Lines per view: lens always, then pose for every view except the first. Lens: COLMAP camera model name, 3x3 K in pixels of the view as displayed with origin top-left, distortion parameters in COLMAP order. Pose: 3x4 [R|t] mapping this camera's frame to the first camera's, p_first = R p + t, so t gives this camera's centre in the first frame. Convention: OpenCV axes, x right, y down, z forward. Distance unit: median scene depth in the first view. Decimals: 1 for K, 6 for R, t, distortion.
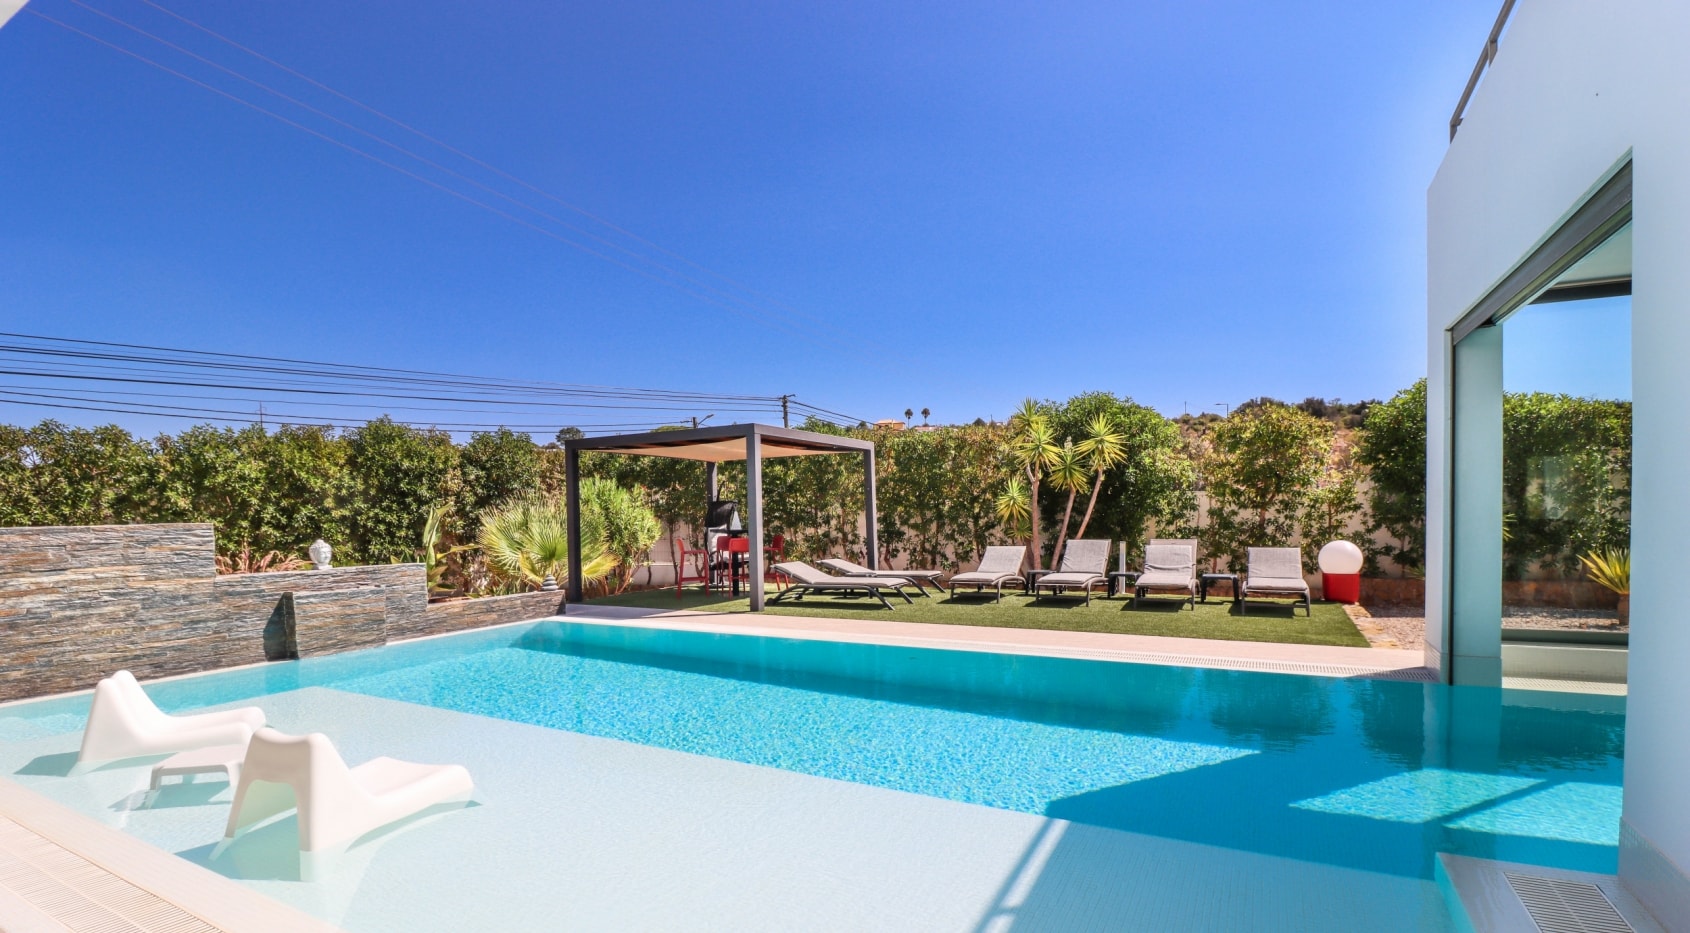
lens RADIAL K [[775.6, 0, 849.7], [0, 775.6, 540.4], [0, 0, 1]] dist [-0.008245, -0.009215]
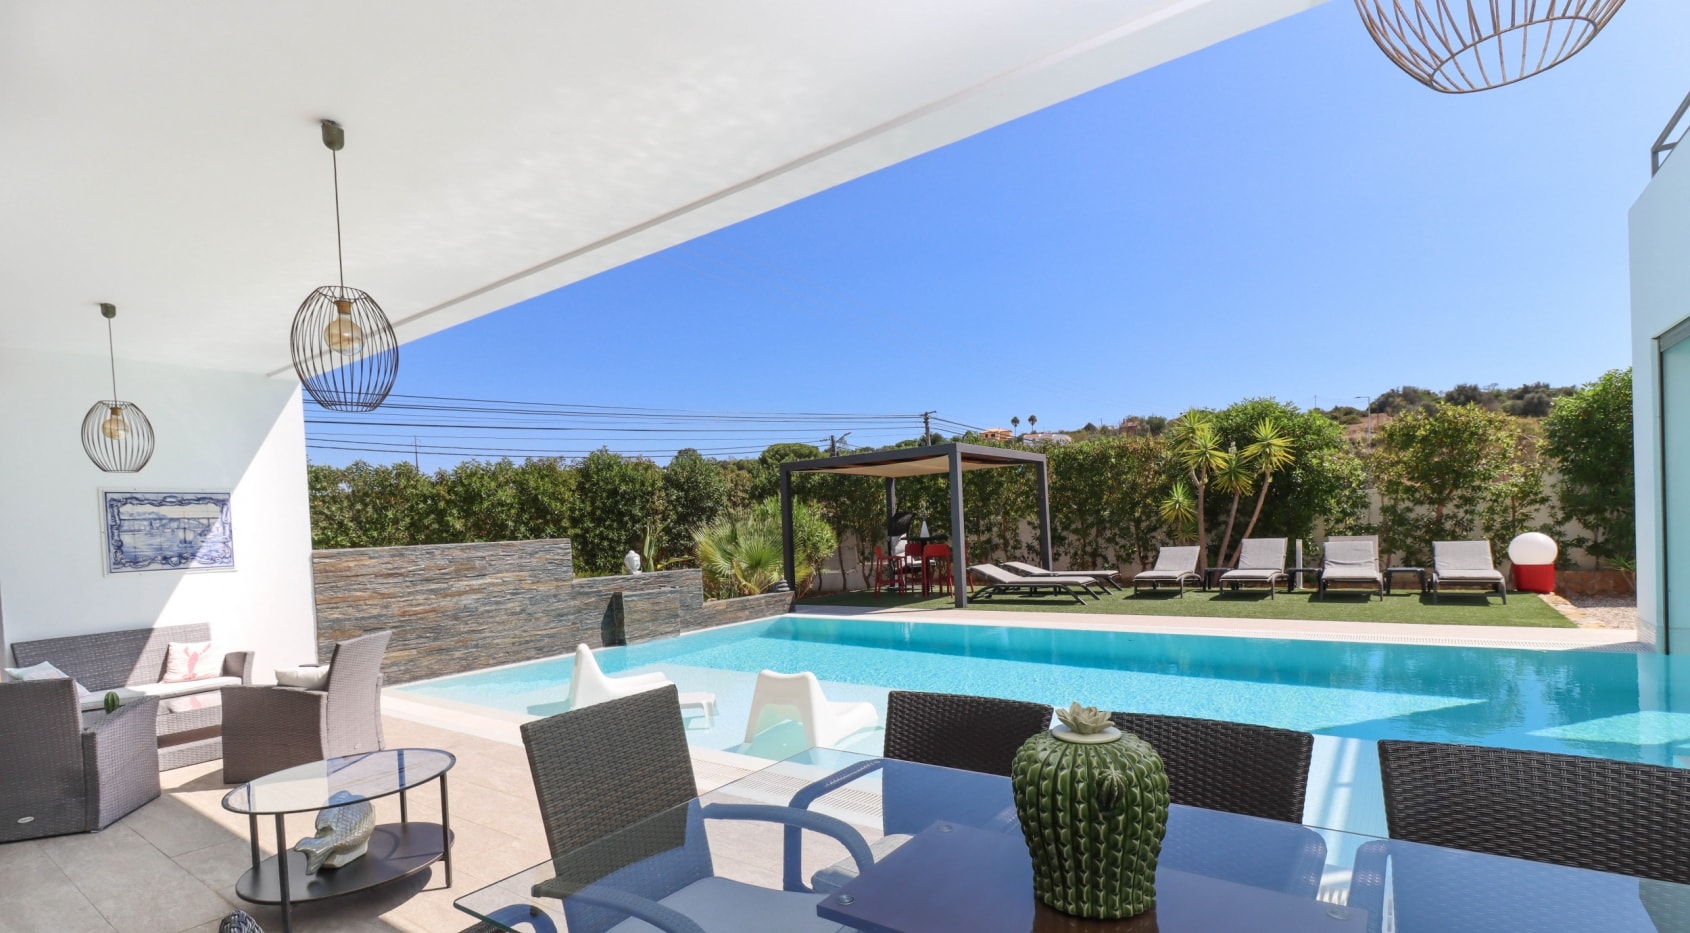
lens RADIAL K [[773.1, 0, 848.9], [0, 773.1, 546.3], [0, 0, 1]] dist [0.019653, -0.014885]
pose [[0.991349, -0.022190, -0.129363, -0.104430], [0.021266, 0.999738, -0.008520, 0.006148], [0.129518, 0.005696, 0.991561, -0.115266]]
